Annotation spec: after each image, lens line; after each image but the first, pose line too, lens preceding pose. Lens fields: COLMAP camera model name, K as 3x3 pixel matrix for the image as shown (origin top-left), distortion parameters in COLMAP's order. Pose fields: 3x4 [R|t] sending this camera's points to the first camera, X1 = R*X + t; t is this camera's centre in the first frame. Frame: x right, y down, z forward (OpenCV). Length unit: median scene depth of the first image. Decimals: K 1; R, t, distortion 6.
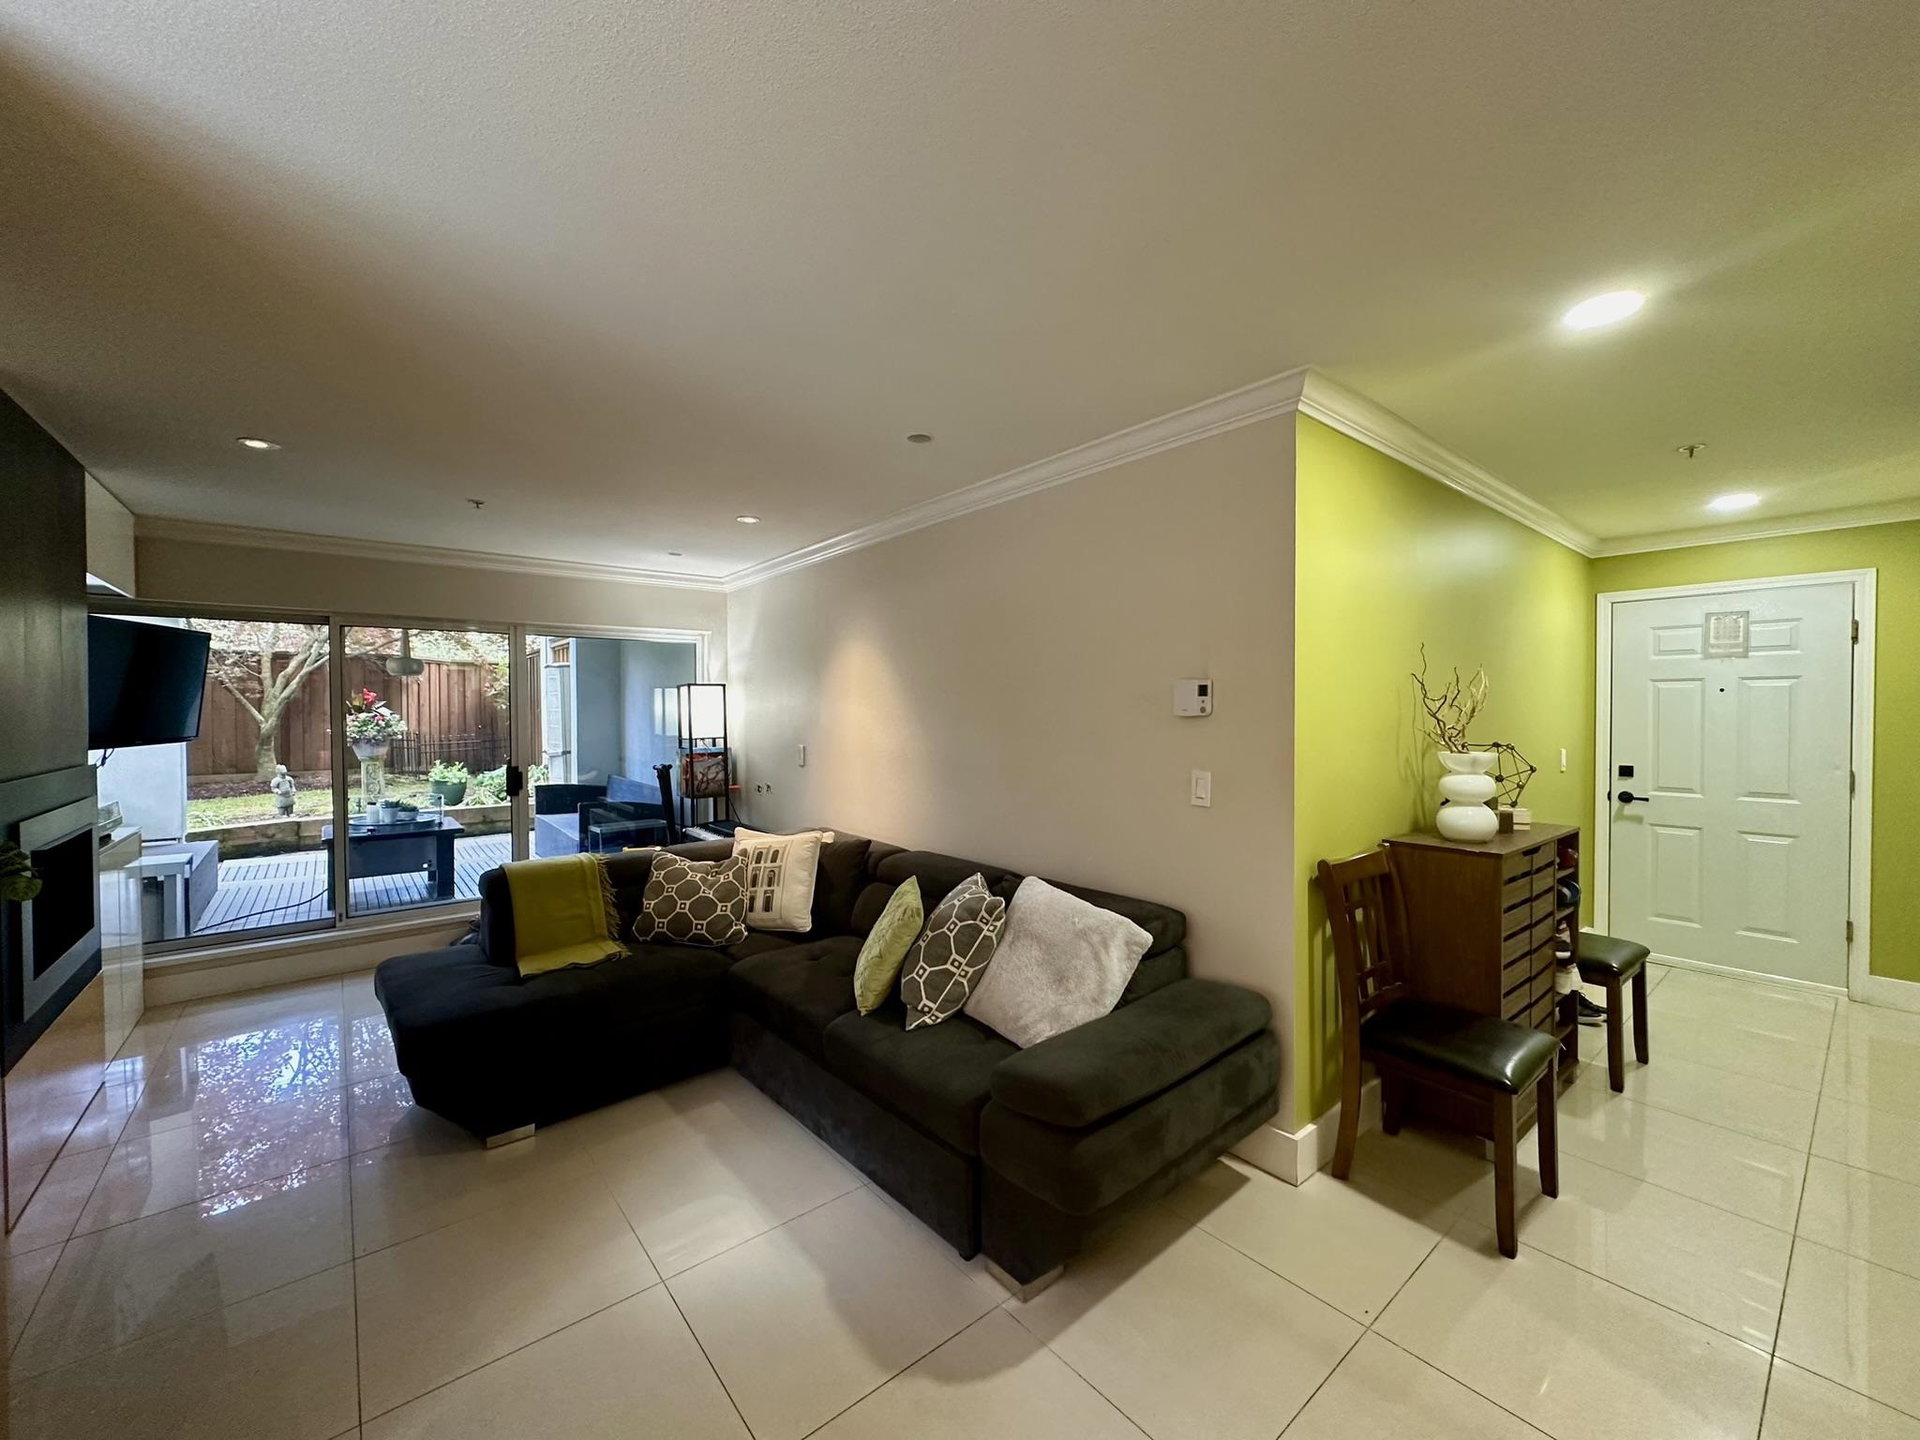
lens RADIAL K [[764.2, 0, 960.0], [0, 764.2, 720.0], [0, 0, 1]] dist [0.001528, 0.000241]
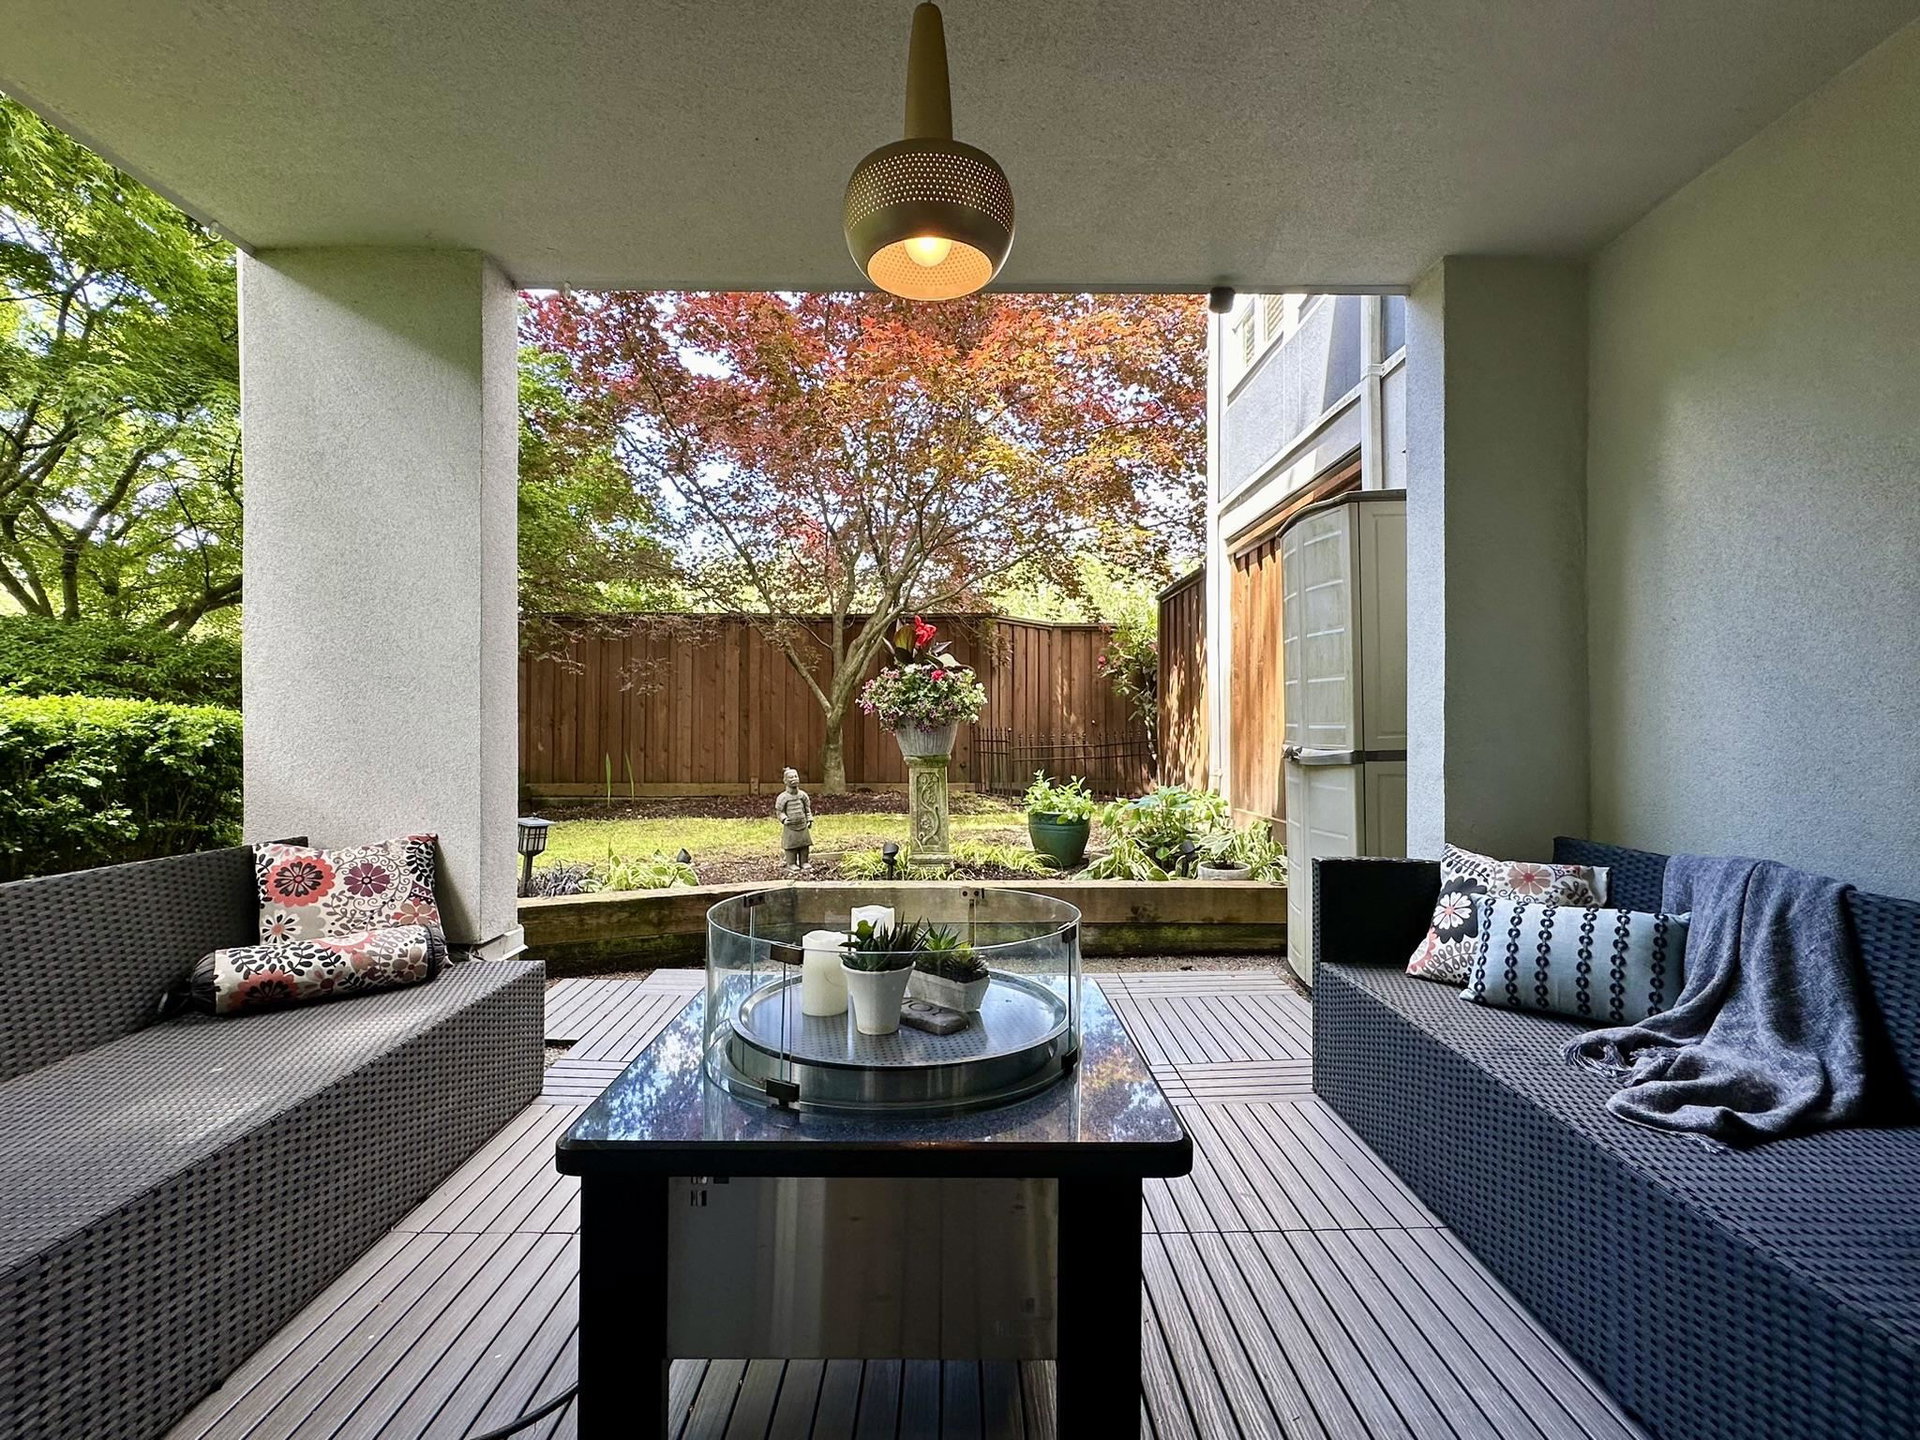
lens RADIAL K [[905.1, 0, 956.0], [0, 905.1, 725.4], [0, 0, 1]] dist [-0.001849, 0.000434]
pose [[0.775883, -0.000589, -0.630876, -0.406341], [-0.011058, 0.999833, -0.014534, 0.037061], [0.630780, 0.018253, 0.775747, 0.584168]]
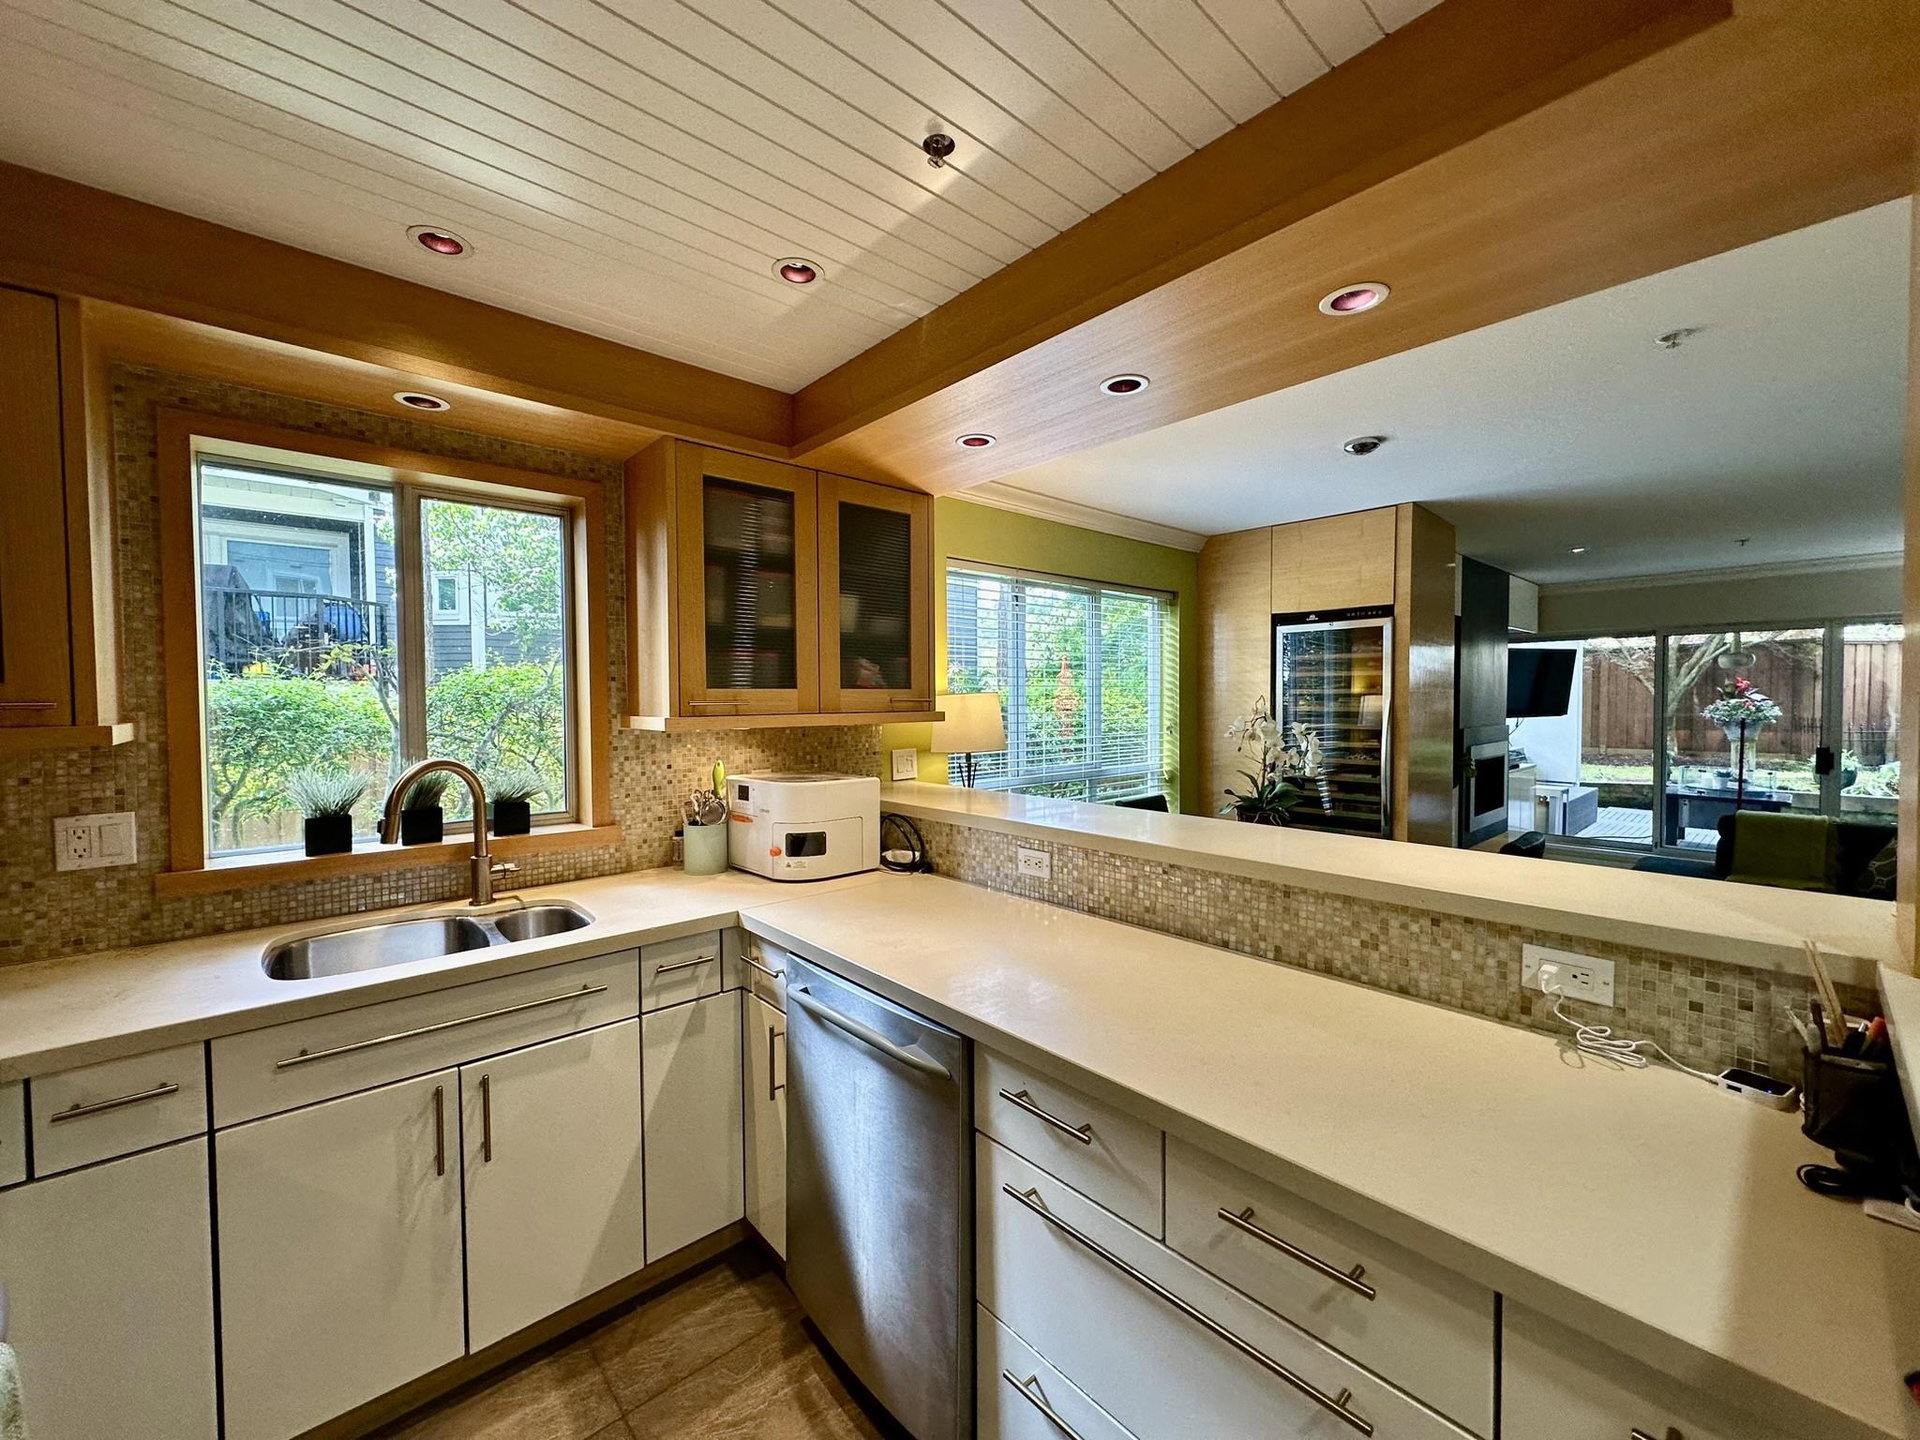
lens RADIAL K [[764.2, 0, 960.0], [0, 764.2, 720.0], [0, 0, 1]] dist [0.001528, 0.000241]
pose [[0.044411, 0.028734, -0.998600, 0.294864], [-0.010087, 0.999548, 0.028313, 0.001919], [0.998962, 0.008815, 0.044681, -0.188028]]
